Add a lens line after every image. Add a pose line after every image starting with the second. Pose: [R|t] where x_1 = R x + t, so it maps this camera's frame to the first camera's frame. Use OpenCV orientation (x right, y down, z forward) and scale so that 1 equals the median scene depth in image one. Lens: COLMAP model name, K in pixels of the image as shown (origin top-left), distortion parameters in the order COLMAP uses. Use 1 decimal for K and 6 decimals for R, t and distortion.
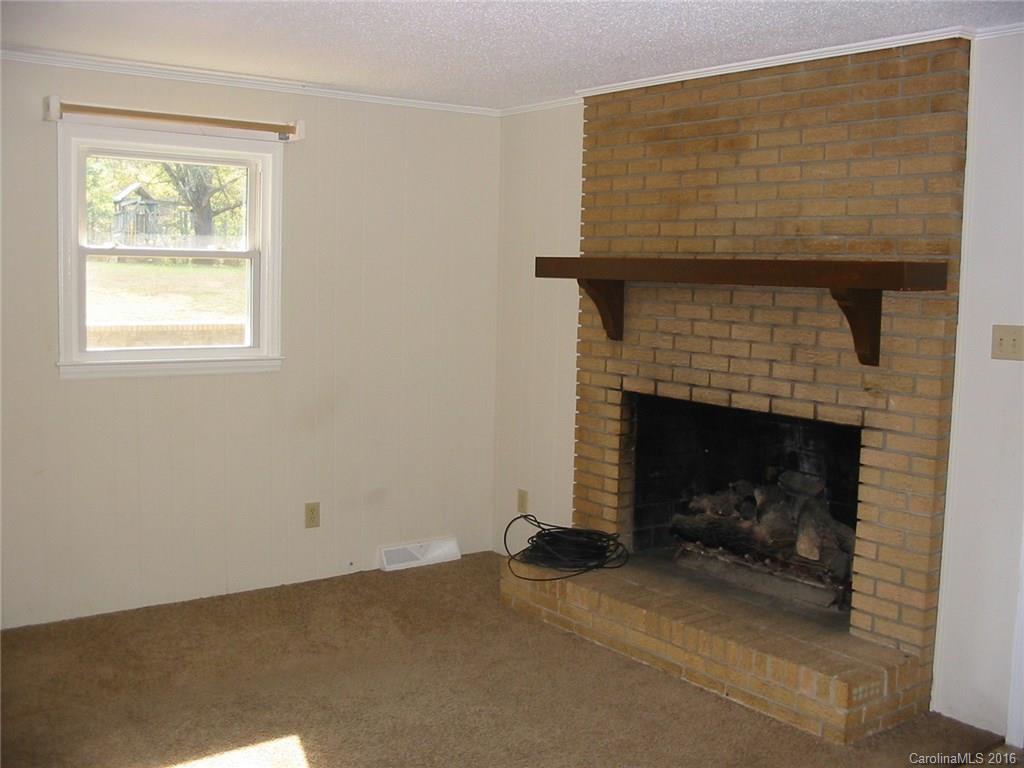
lens RADIAL K [[1071.1, 0, 516.2], [0, 1071.1, 386.0], [0, 0, 1]] dist [-0.178147, 0.210676]
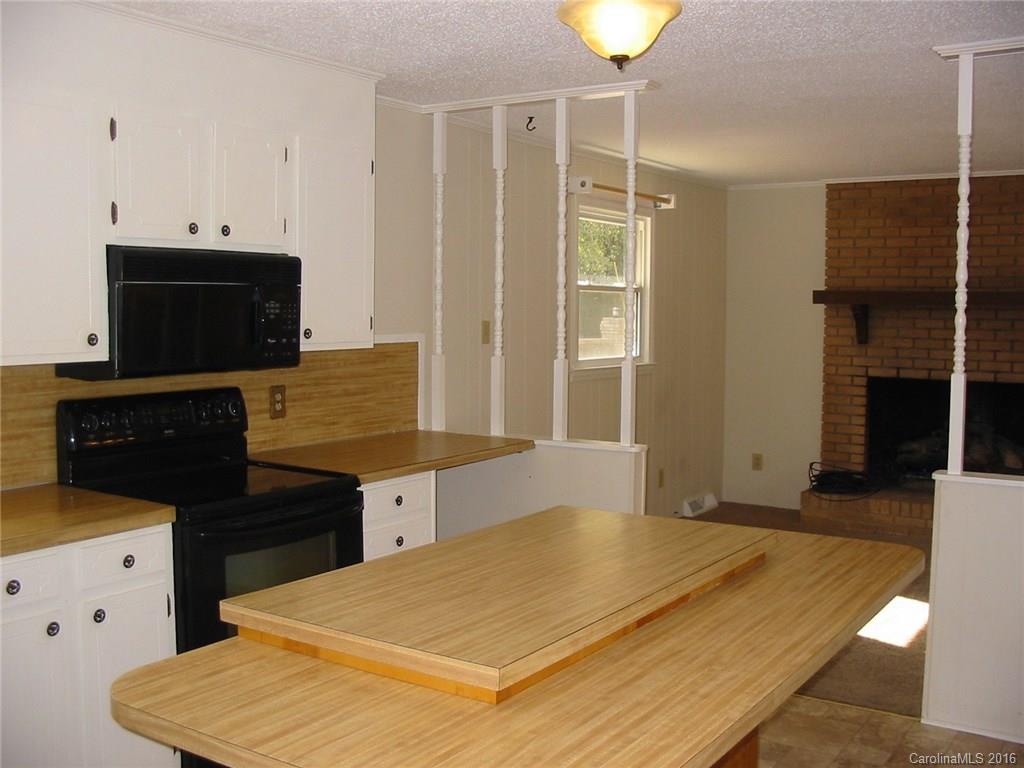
lens RADIAL K [[1071.1, 0, 516.2], [0, 1071.1, 386.0], [0, 0, 1]] dist [-0.178147, 0.210676]
pose [[0.945778, -0.042154, 0.322067, -0.878597], [0.050569, 0.998562, -0.017801, 0.019629], [-0.320854, 0.033123, 0.946549, -0.275459]]
